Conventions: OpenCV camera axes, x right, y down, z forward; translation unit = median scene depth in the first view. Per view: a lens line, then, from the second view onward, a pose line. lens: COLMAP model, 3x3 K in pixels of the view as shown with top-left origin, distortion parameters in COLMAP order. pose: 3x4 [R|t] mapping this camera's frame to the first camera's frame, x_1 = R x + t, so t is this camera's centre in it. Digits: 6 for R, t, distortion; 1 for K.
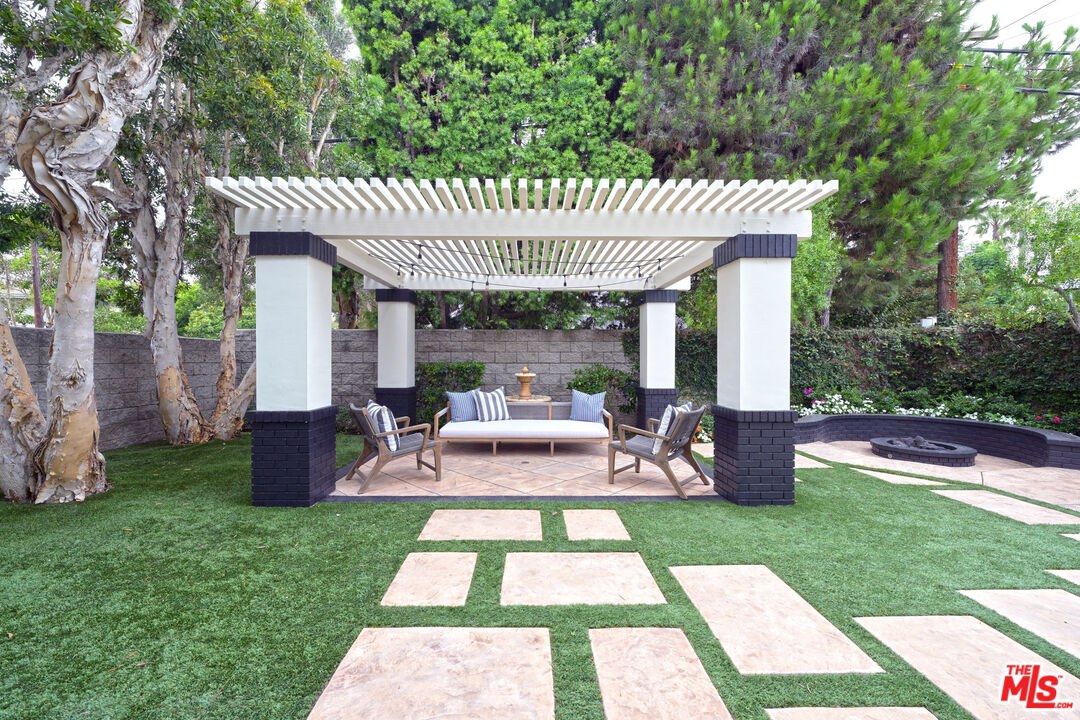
lens RADIAL K [[425.1, 0, 535.4], [0, 425.1, 360.7], [0, 0, 1]] dist [0.000999, -0.000198]
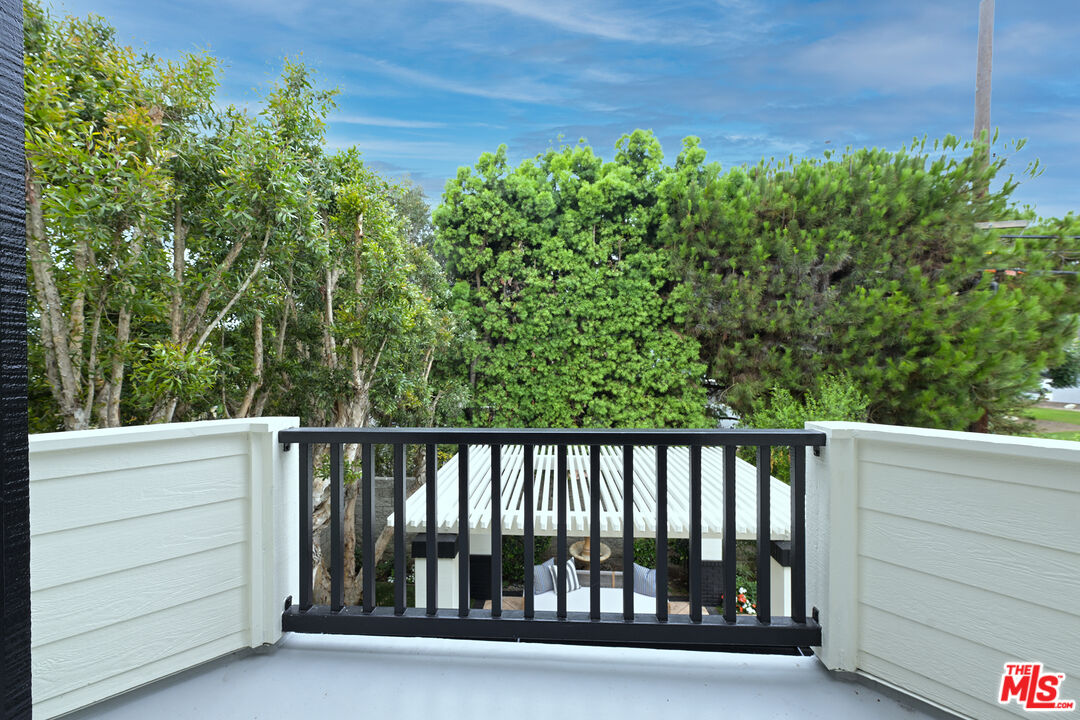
lens RADIAL K [[425.1, 0, 535.4], [0, 425.1, 360.7], [0, 0, 1]] dist [0.000999, -0.000198]
pose [[0.997751, -0.002192, -0.066998, -0.091278], [0.002126, 0.999997, -0.001057, -0.445970], [0.067000, 0.000913, 0.997753, -0.171443]]
